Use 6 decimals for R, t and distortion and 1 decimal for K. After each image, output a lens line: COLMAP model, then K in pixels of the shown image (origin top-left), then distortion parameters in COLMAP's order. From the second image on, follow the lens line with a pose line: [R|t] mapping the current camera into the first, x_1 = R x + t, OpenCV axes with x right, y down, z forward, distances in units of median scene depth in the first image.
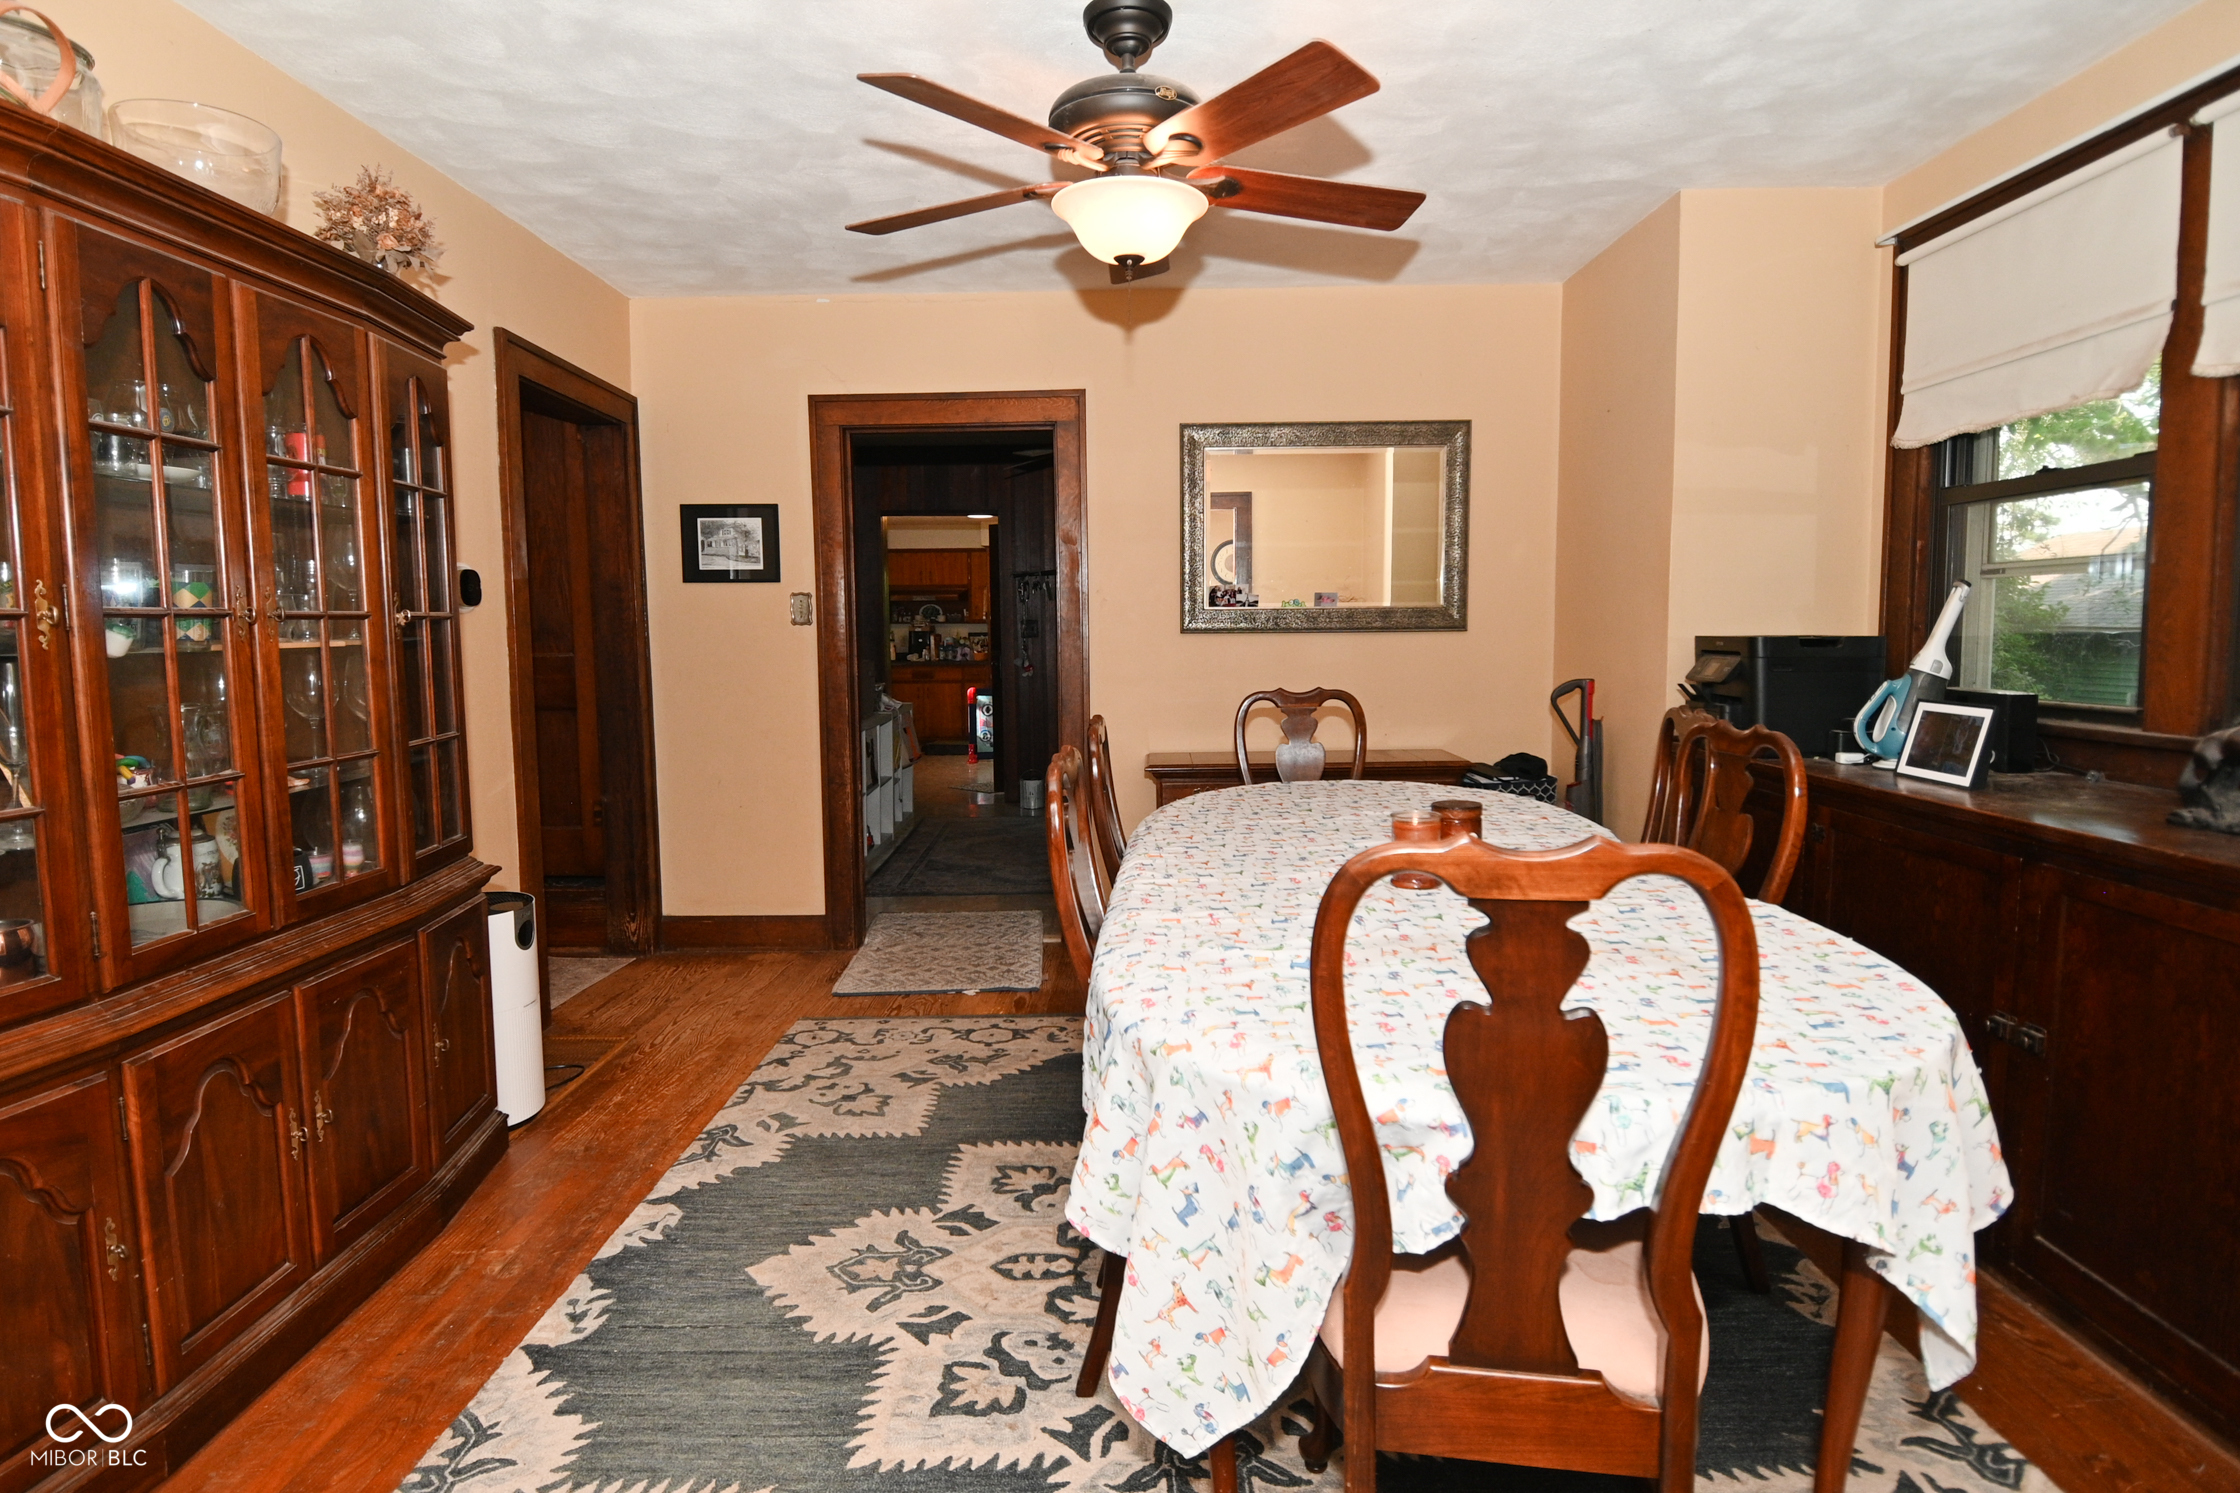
lens RADIAL K [[1208.6, 0, 1123.3], [0, 1208.6, 737.6], [0, 0, 1]] dist [0.001235, -0.004303]
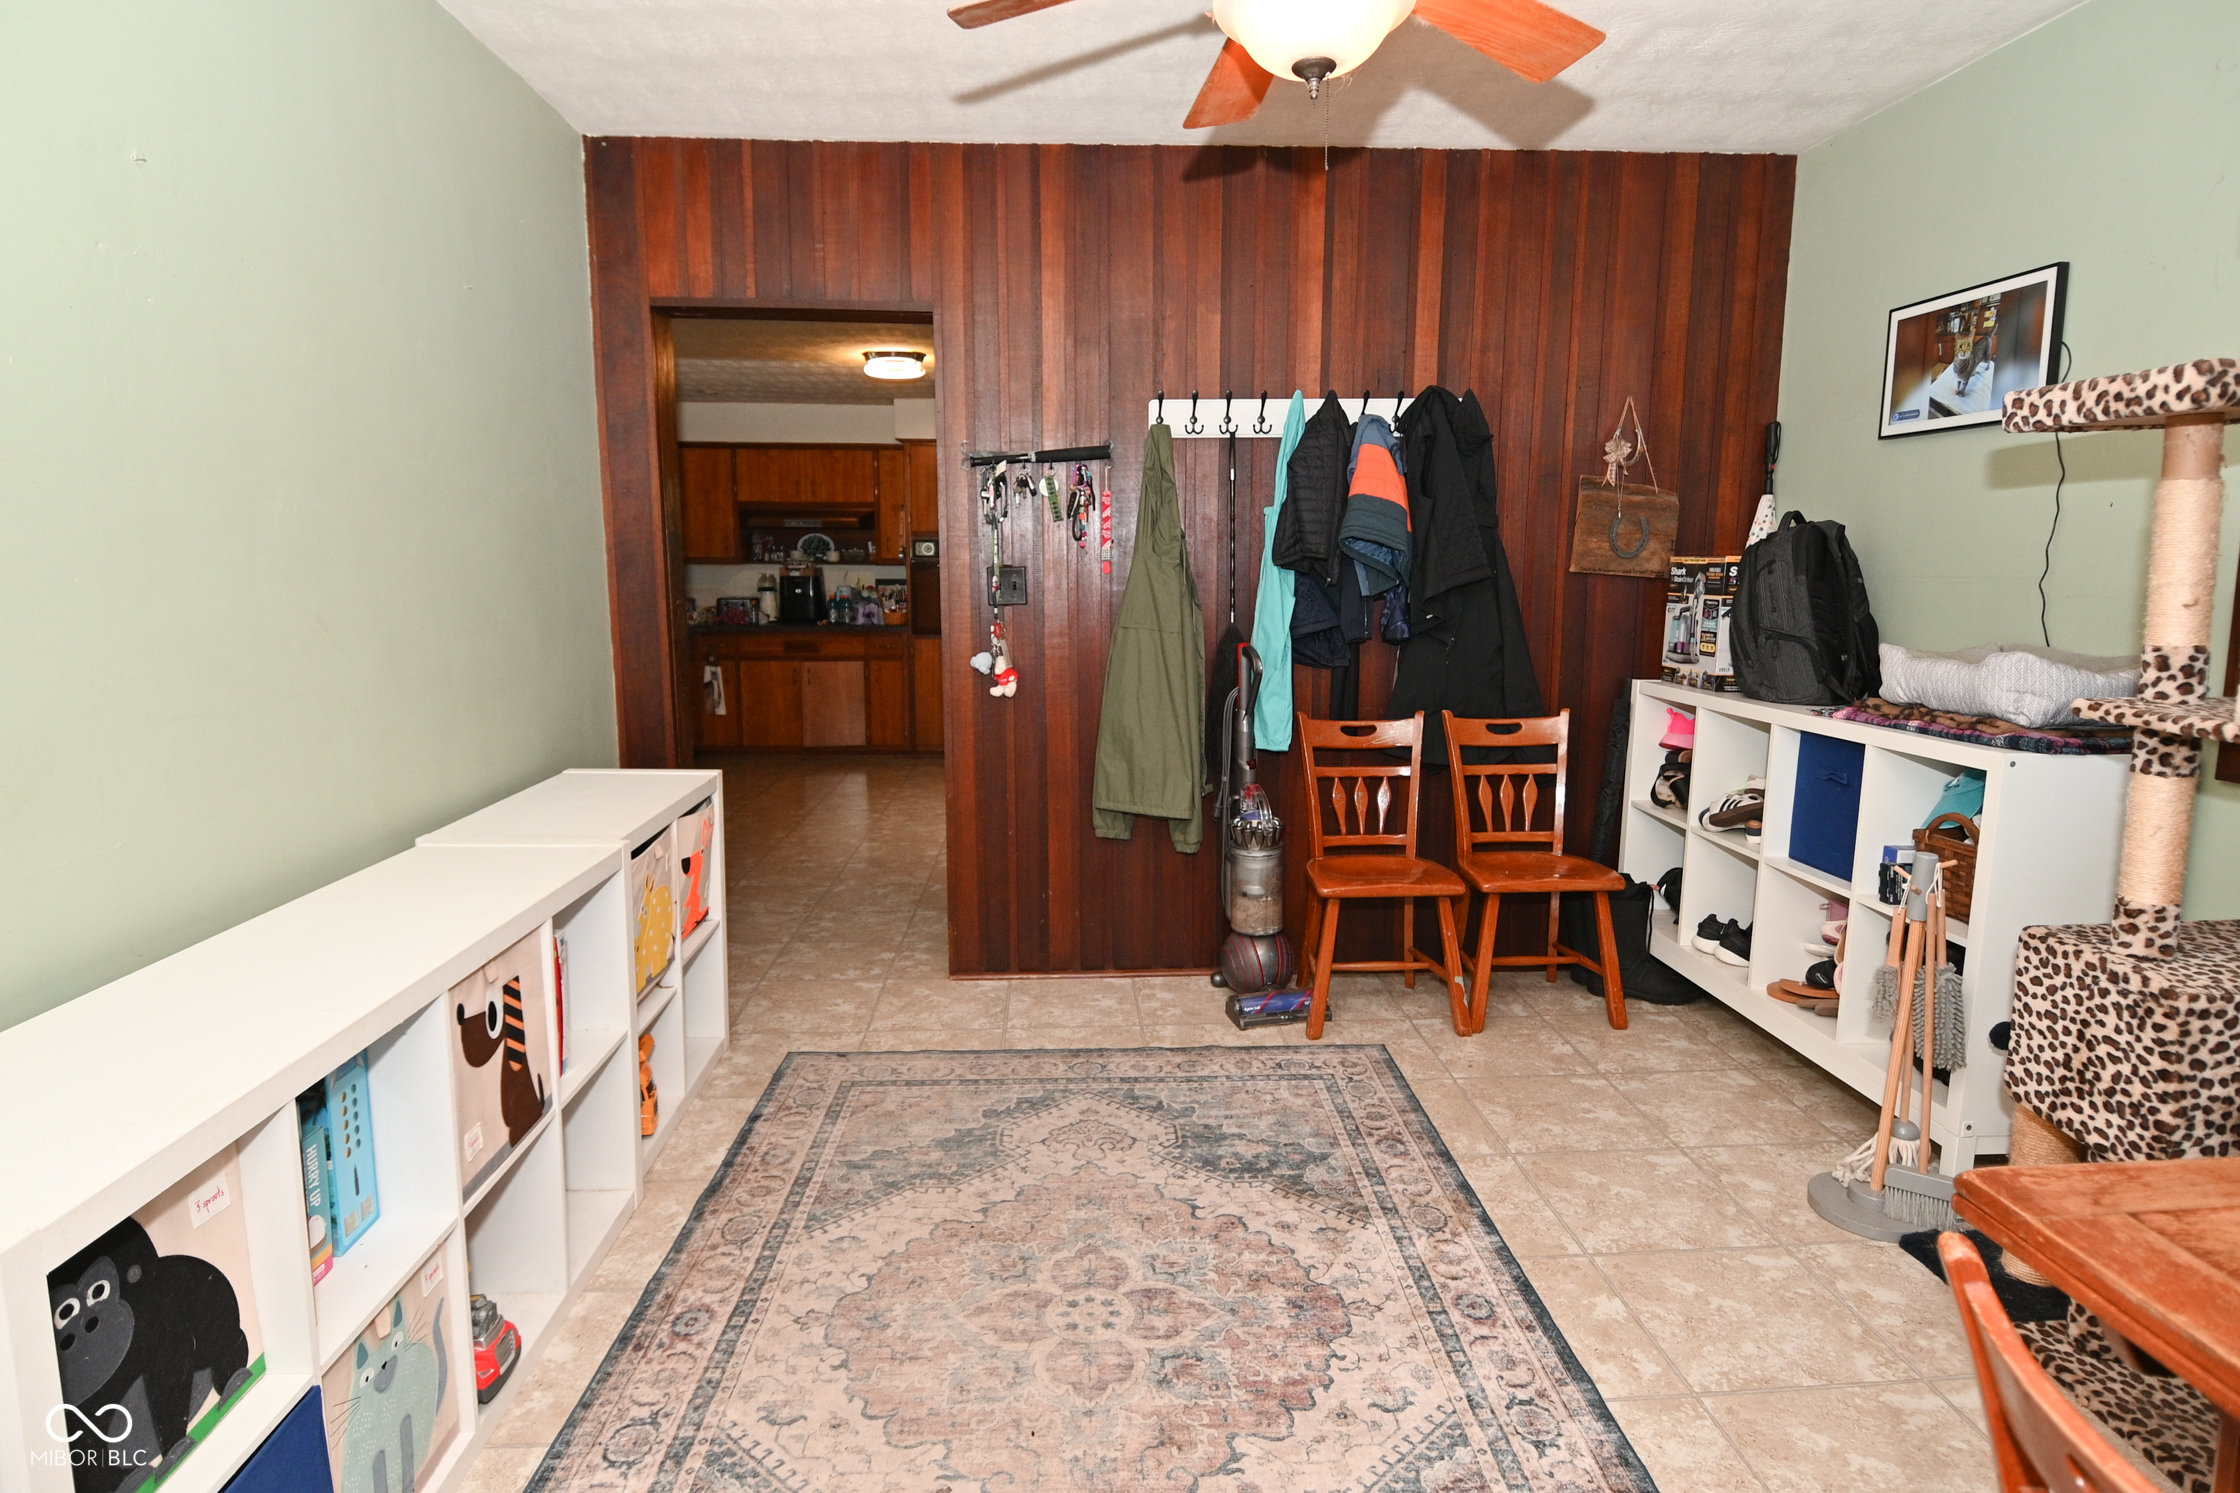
lens RADIAL K [[1208.6, 0, 1122.2], [0, 1208.6, 745.9], [0, 0, 1]] dist [0.001235, -0.004303]
pose [[0.997803, -0.004591, 0.066096, -0.159000], [0.000657, 0.998233, 0.059414, -0.141190], [-0.066252, -0.059240, 0.996043, 1.358595]]
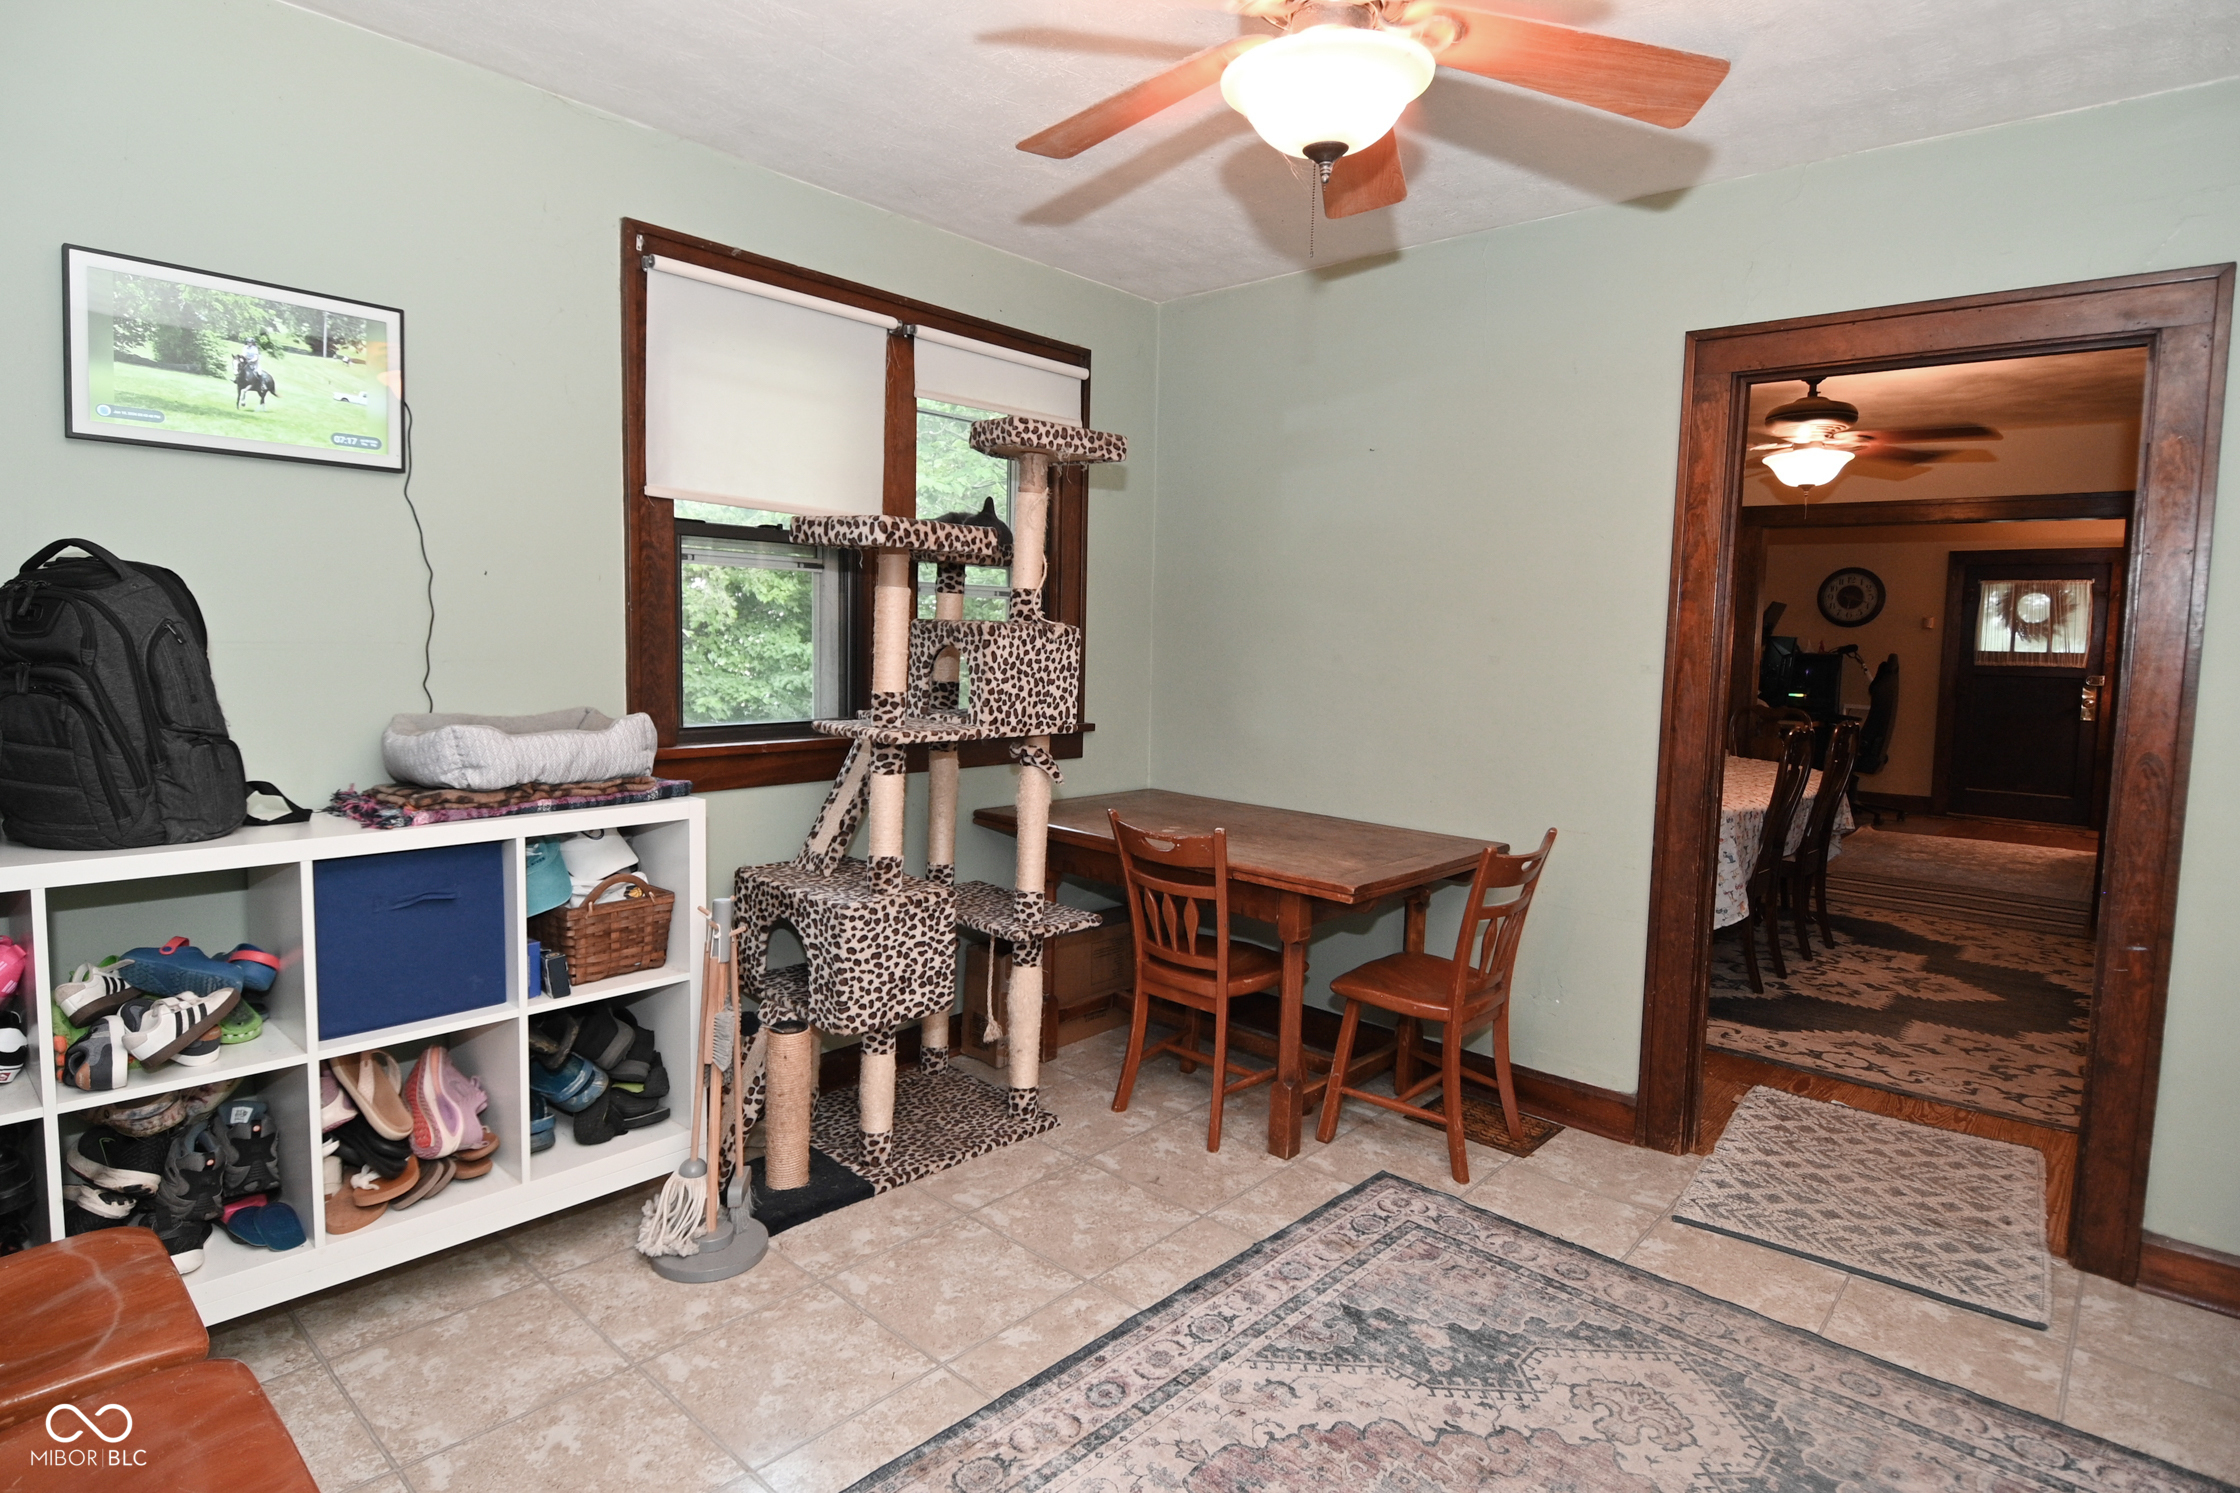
lens RADIAL K [[1208.6, 0, 1120.5], [0, 1208.6, 723.8], [0, 0, 1]] dist [0.001235, -0.004303]
pose [[-0.761562, -0.076761, 0.643530, -0.280866], [0.028447, 0.988045, 0.151519, -0.225447], [-0.647468, 0.133698, -0.750274, 2.134589]]
